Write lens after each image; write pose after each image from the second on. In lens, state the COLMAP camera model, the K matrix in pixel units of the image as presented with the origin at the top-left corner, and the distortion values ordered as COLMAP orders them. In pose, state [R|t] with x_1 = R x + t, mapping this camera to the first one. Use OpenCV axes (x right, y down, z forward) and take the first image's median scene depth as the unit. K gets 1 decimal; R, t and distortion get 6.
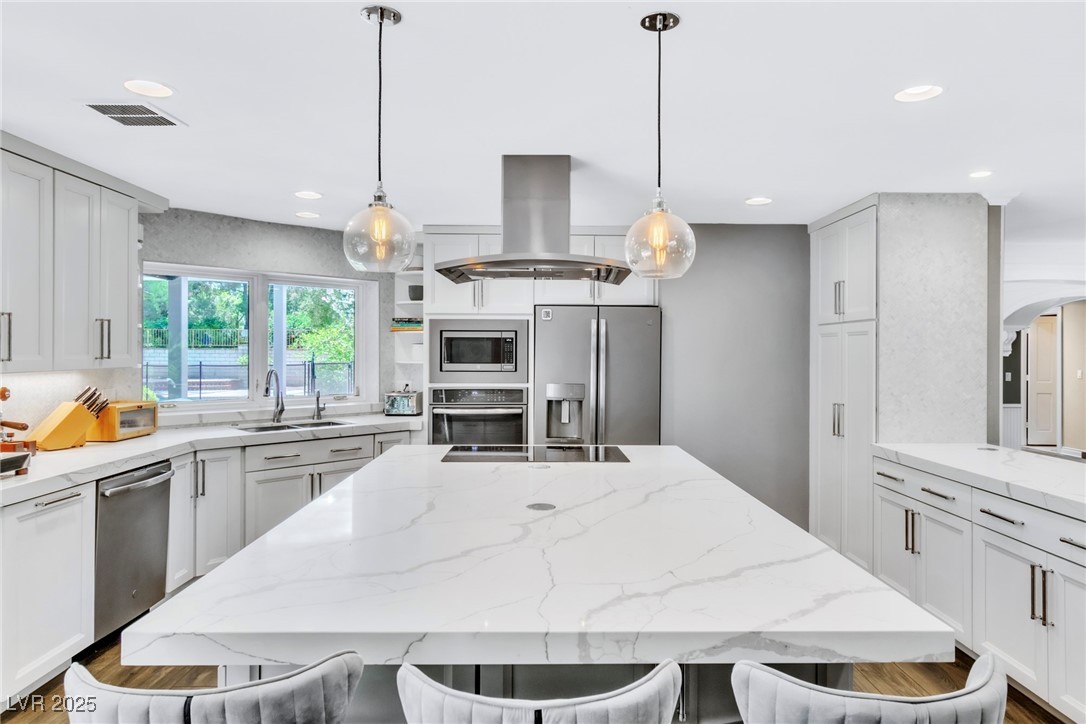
lens RADIAL K [[684.3, 0, 548.6], [0, 684.3, 352.6], [0, 0, 1]] dist [0.006602, 0.000989]
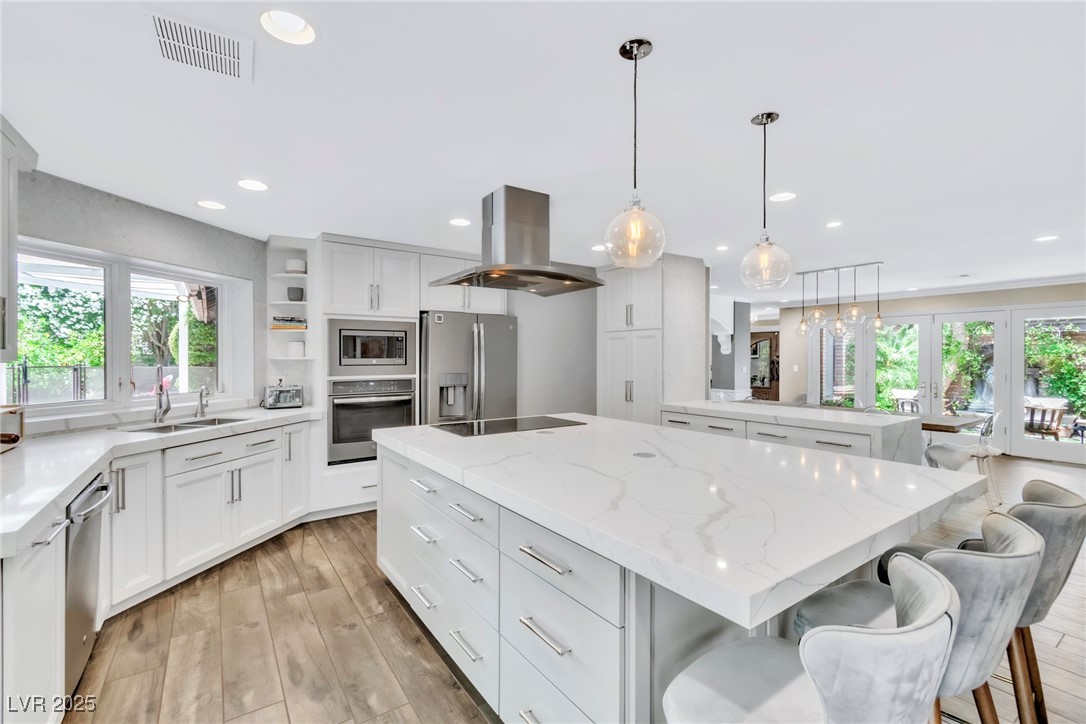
lens RADIAL K [[485.1, 0, 551.6], [0, 485.1, 358.7], [0, 0, 1]] dist [-0.000612, -0.000061]
pose [[0.821482, -0.005991, 0.570203, -0.329770], [0.004900, 0.999982, 0.003448, 0.015440], [-0.570213, -0.000038, 0.821497, 0.153540]]
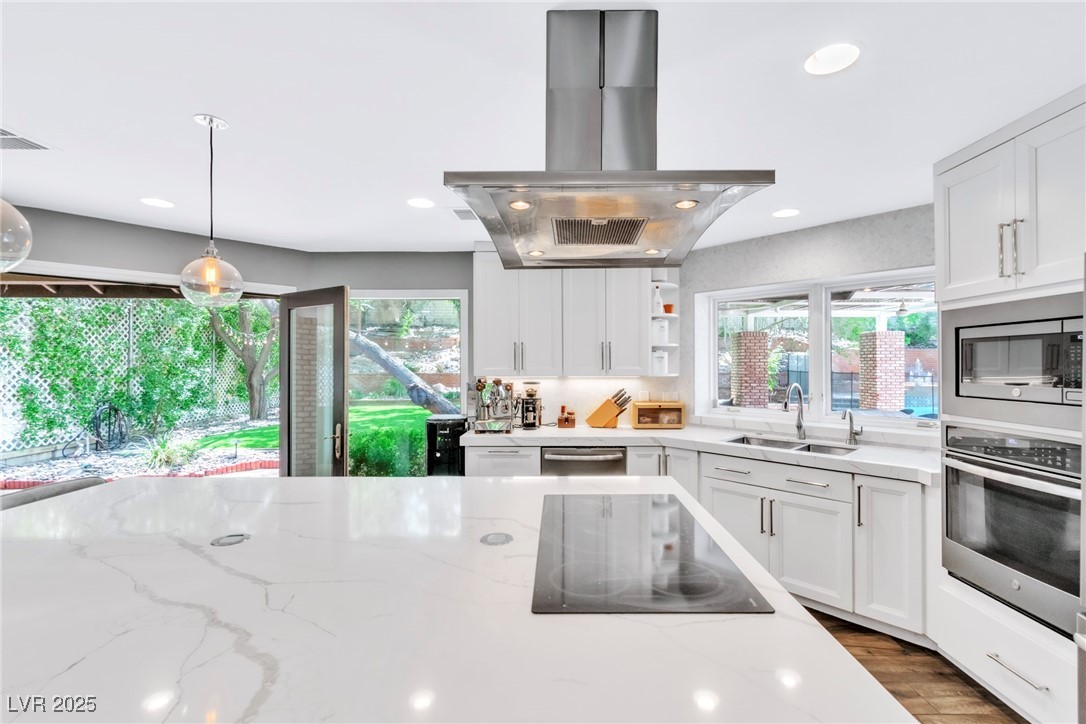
lens RADIAL K [[485.1, 0, 551.6], [0, 485.1, 358.7], [0, 0, 1]] dist [-0.000612, -0.000061]
pose [[-0.026916, -0.014623, -0.999531, 0.279928], [-0.001883, 0.999892, -0.014577, 0.001718], [0.999636, 0.001490, -0.026941, 0.666159]]
